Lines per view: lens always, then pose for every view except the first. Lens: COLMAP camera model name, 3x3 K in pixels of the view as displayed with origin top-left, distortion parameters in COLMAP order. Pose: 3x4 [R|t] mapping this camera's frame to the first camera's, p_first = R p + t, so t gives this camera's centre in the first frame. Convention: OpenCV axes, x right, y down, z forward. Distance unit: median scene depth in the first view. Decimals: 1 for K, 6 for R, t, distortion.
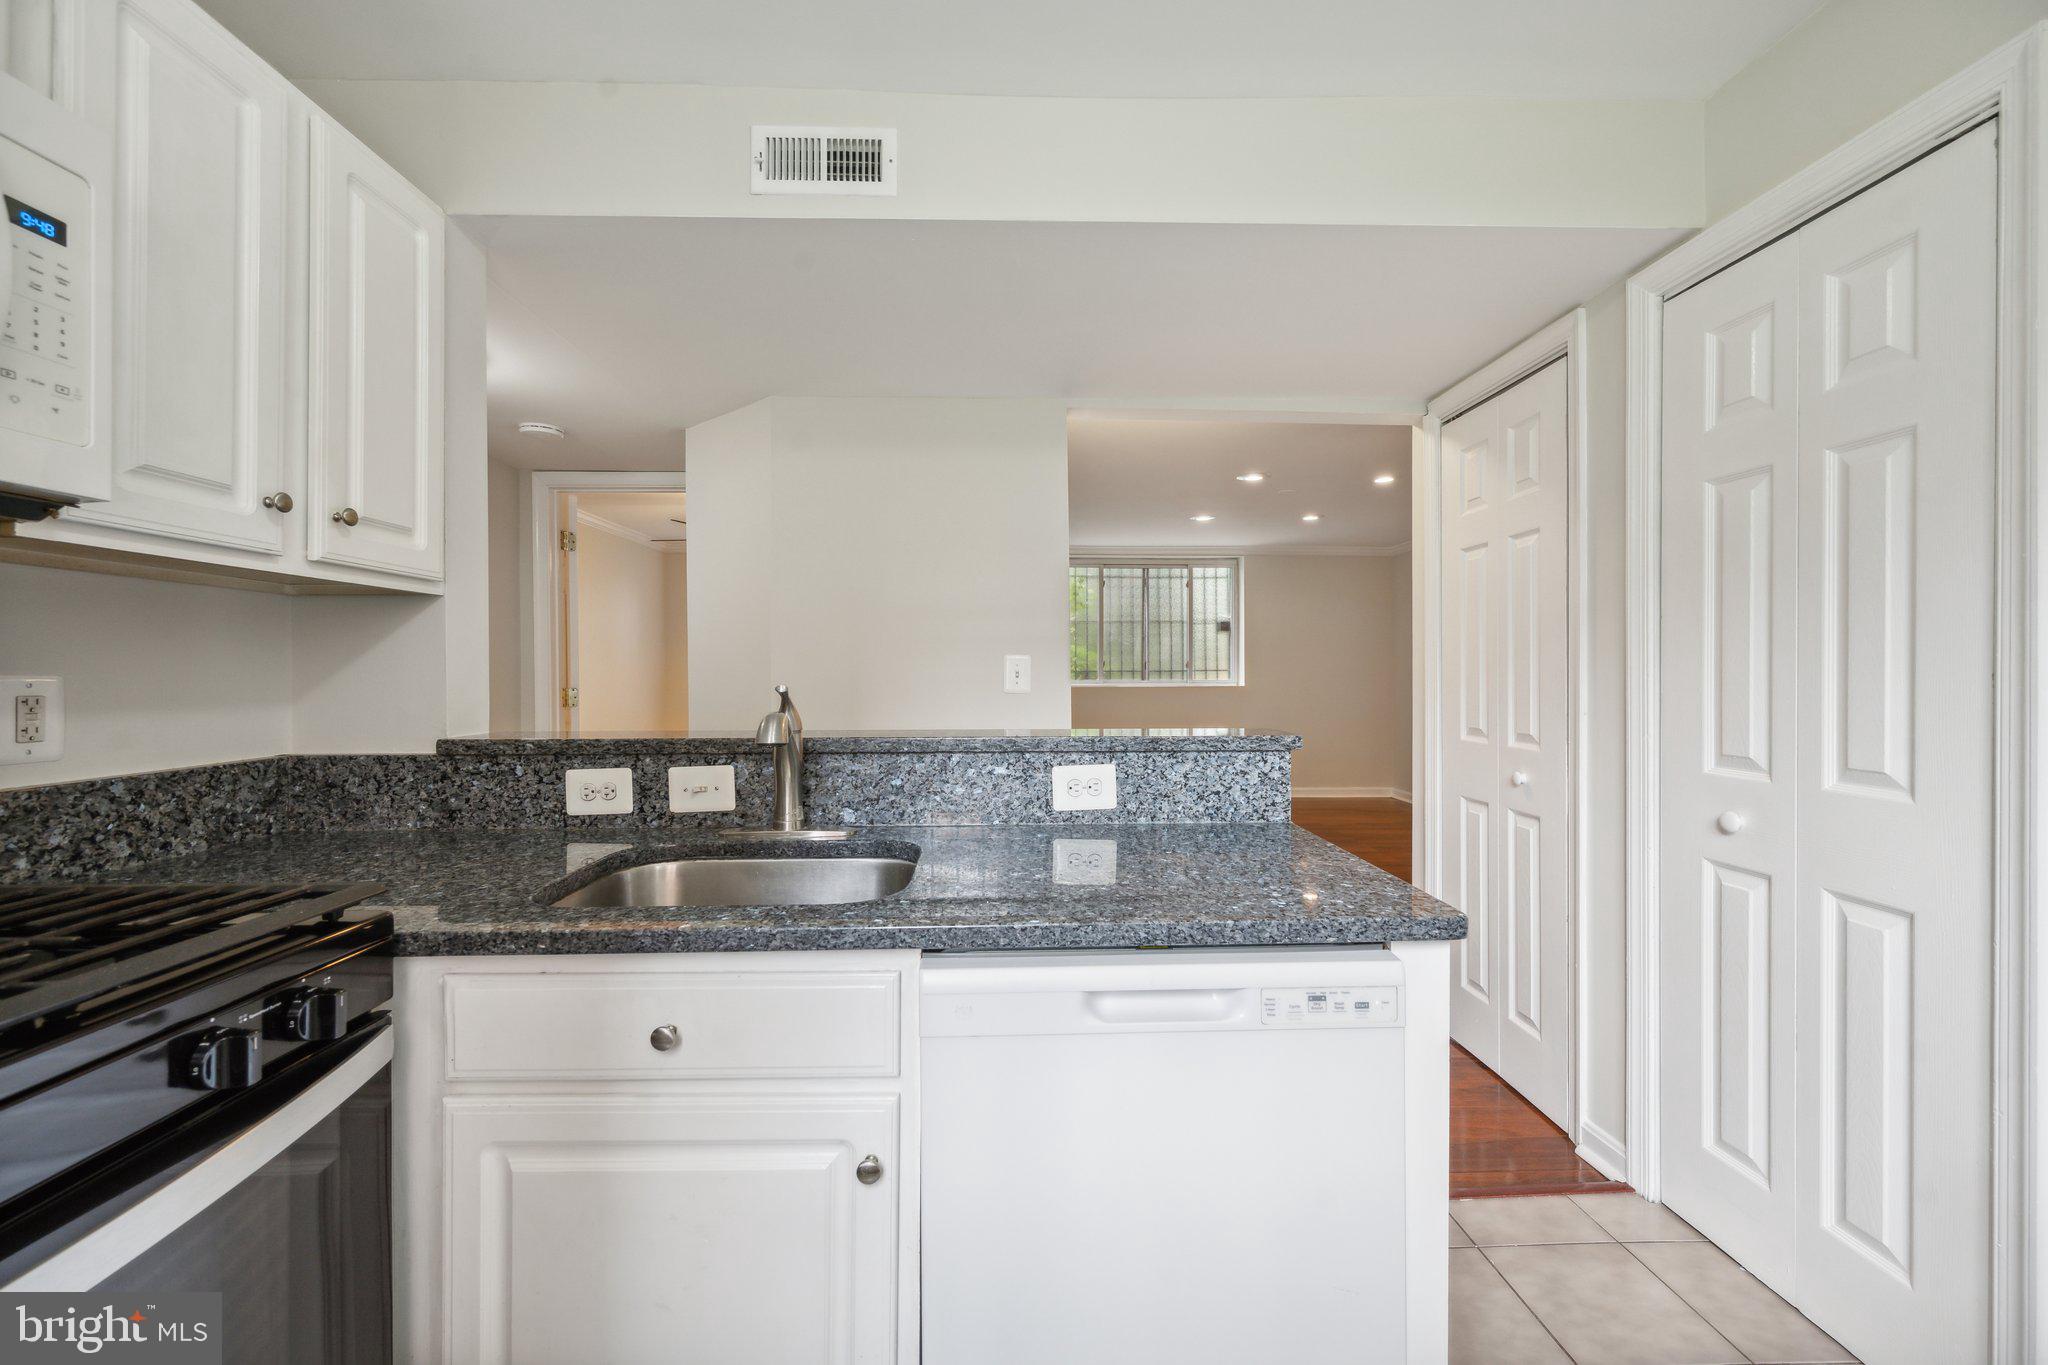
lens RADIAL K [[803.6, 0, 1024.0], [0, 803.6, 682.5], [0, 0, 1]] dist [0.000655, -0.000145]
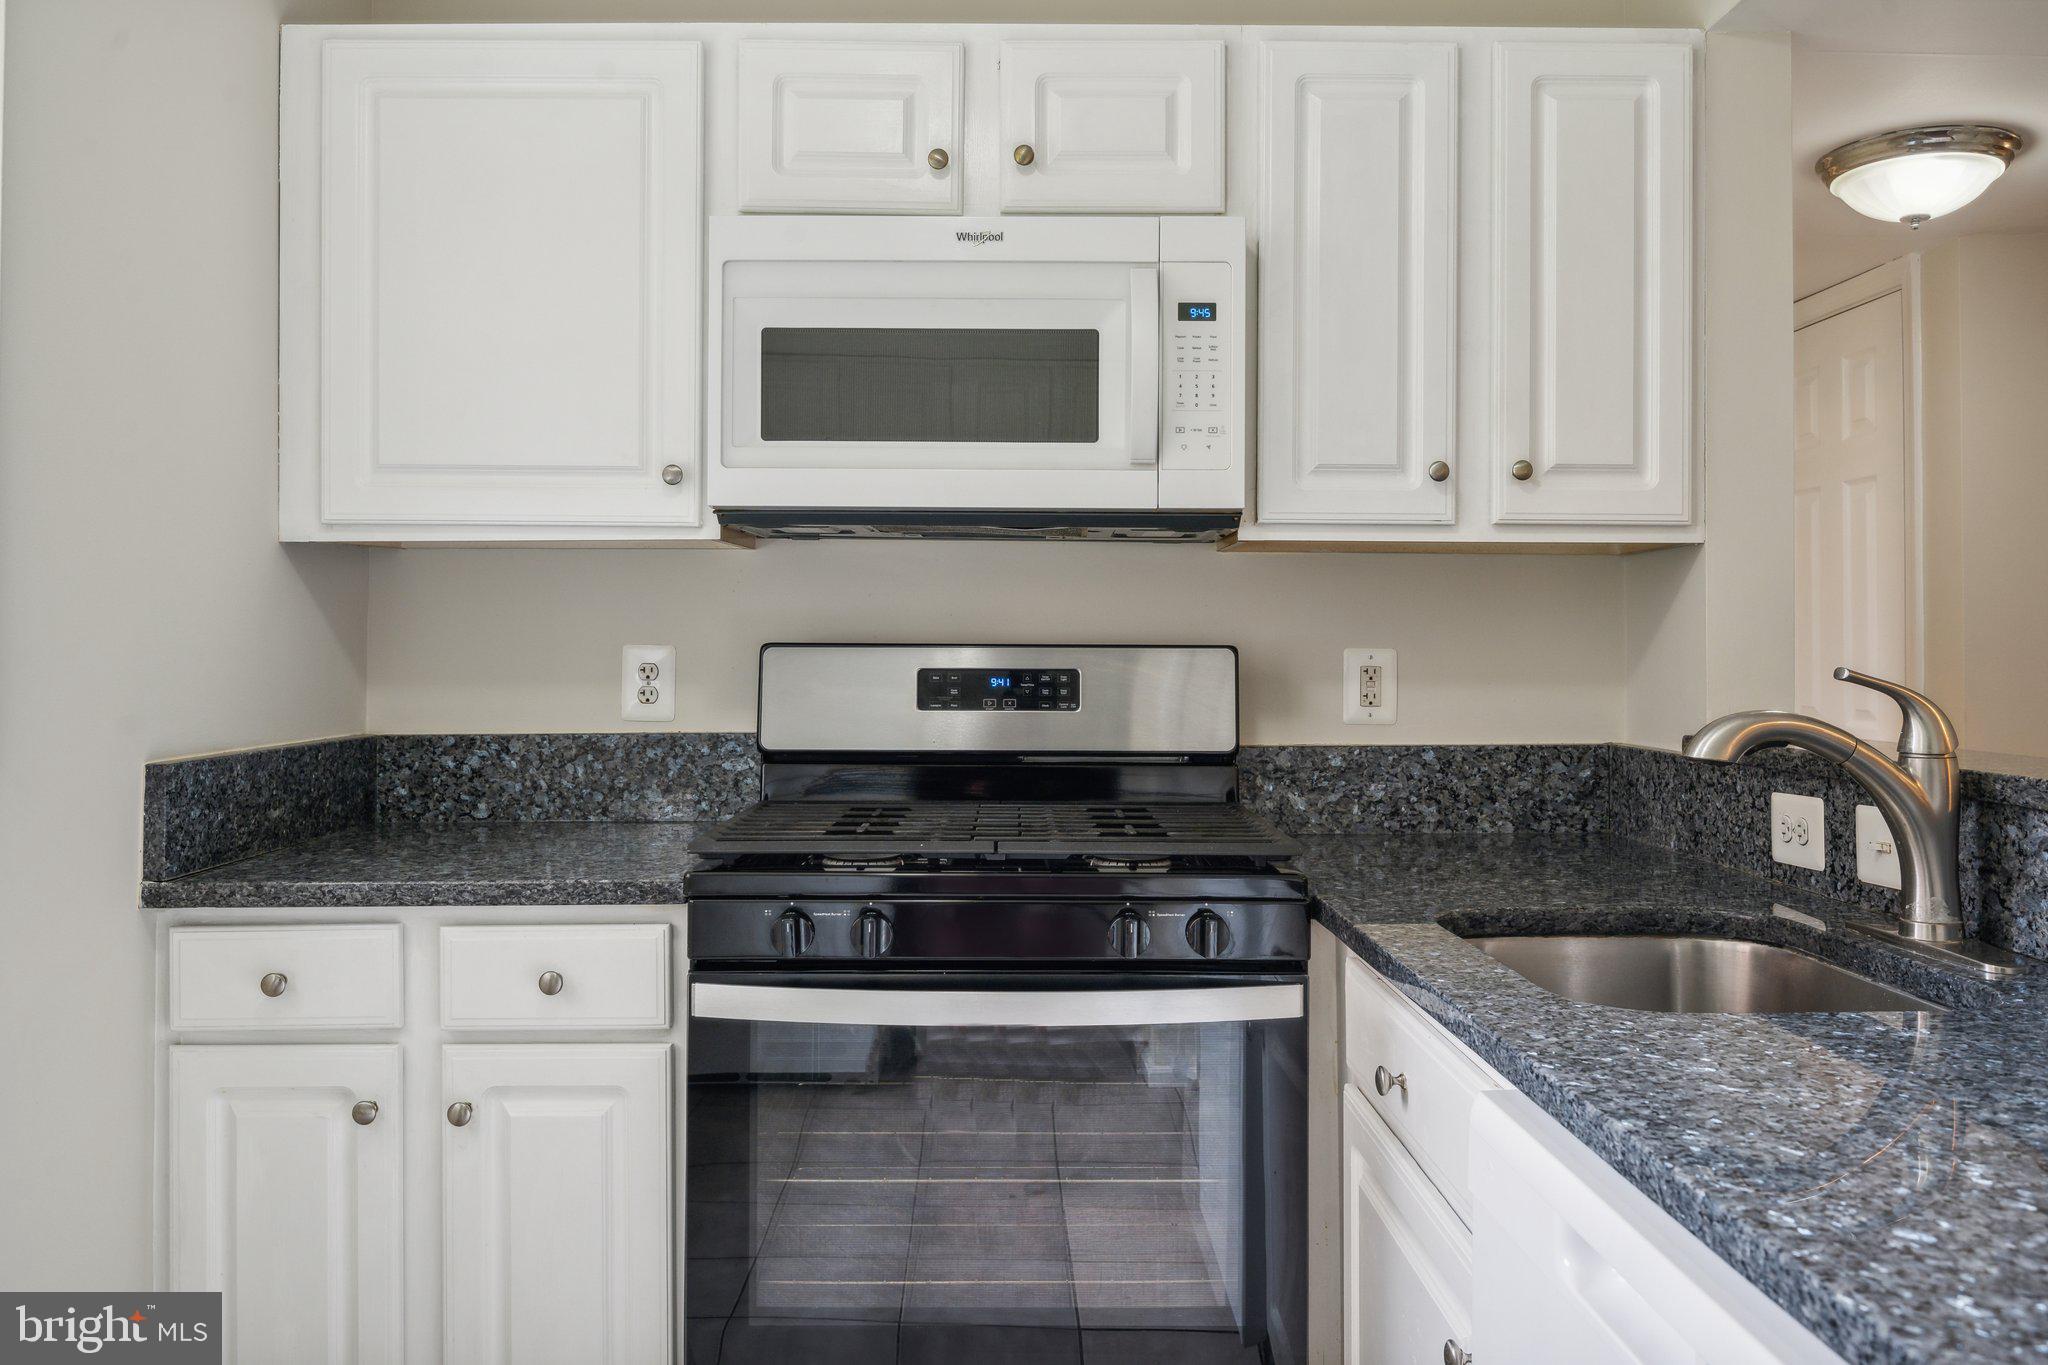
lens RADIAL K [[1546.1, 0, 1023.4], [0, 1546.1, 645.8], [0, 0, 1]] dist [-0.002077, 0.001706]
pose [[-0.020863, -0.001546, -0.999781, 0.714339], [-0.014704, 0.999891, -0.001239, -0.001736], [0.999674, 0.014675, -0.020883, 0.398323]]
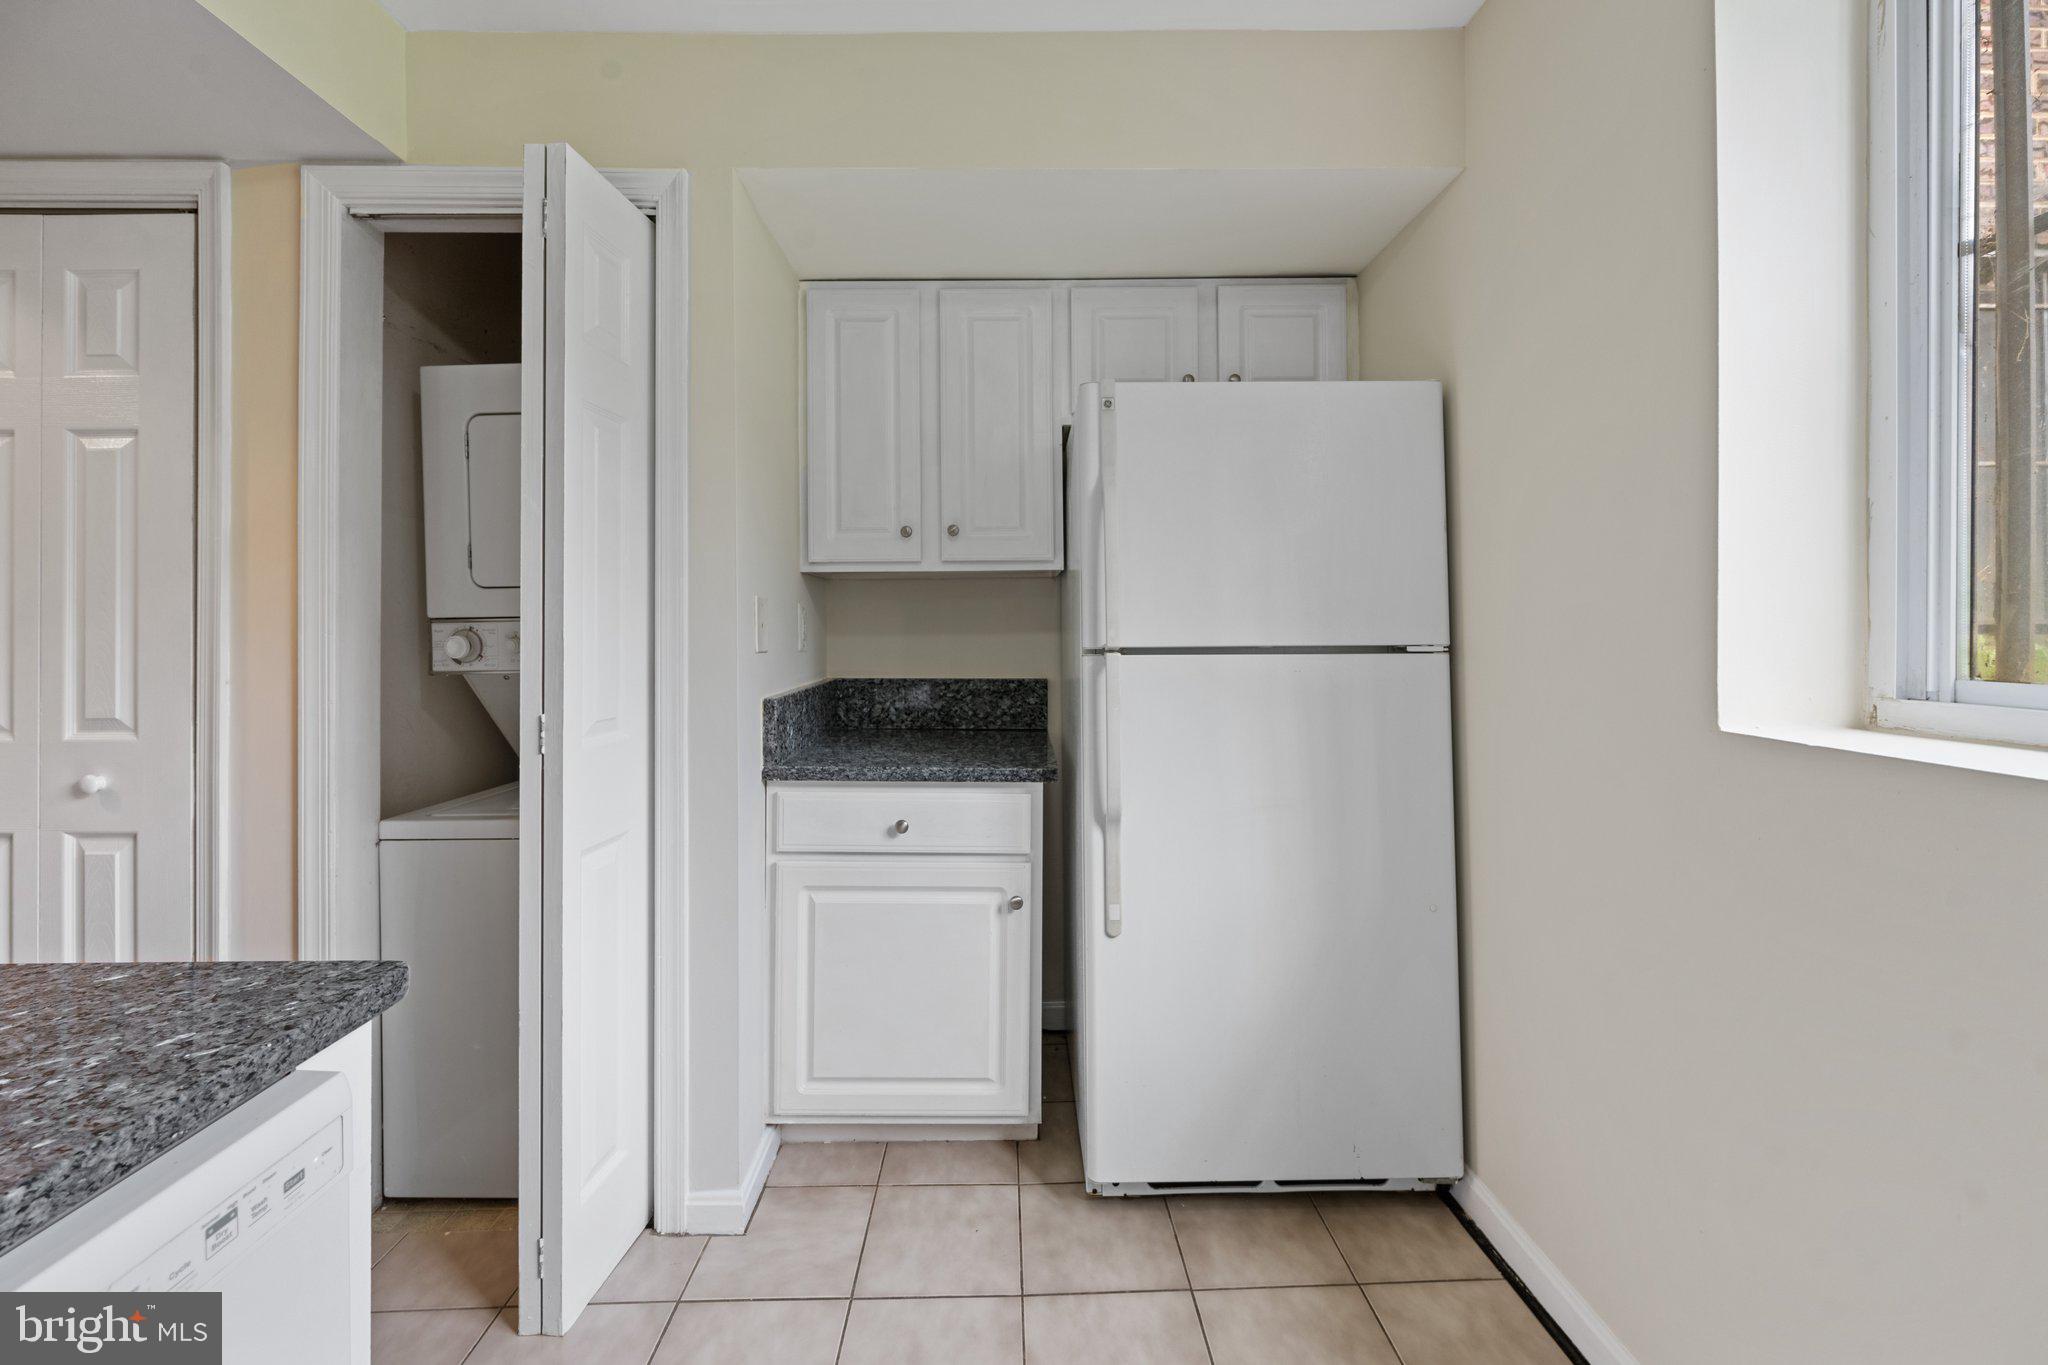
lens RADIAL K [[816.6, 0, 1021.1], [0, 816.6, 624.1], [0, 0, 1]] dist [-0.000130, -0.000066]
pose [[0.005903, 0.008314, 0.999948, -0.115731], [0.016736, 0.999825, -0.008412, 0.002198], [-0.999843, 0.016785, 0.005763, 0.282780]]
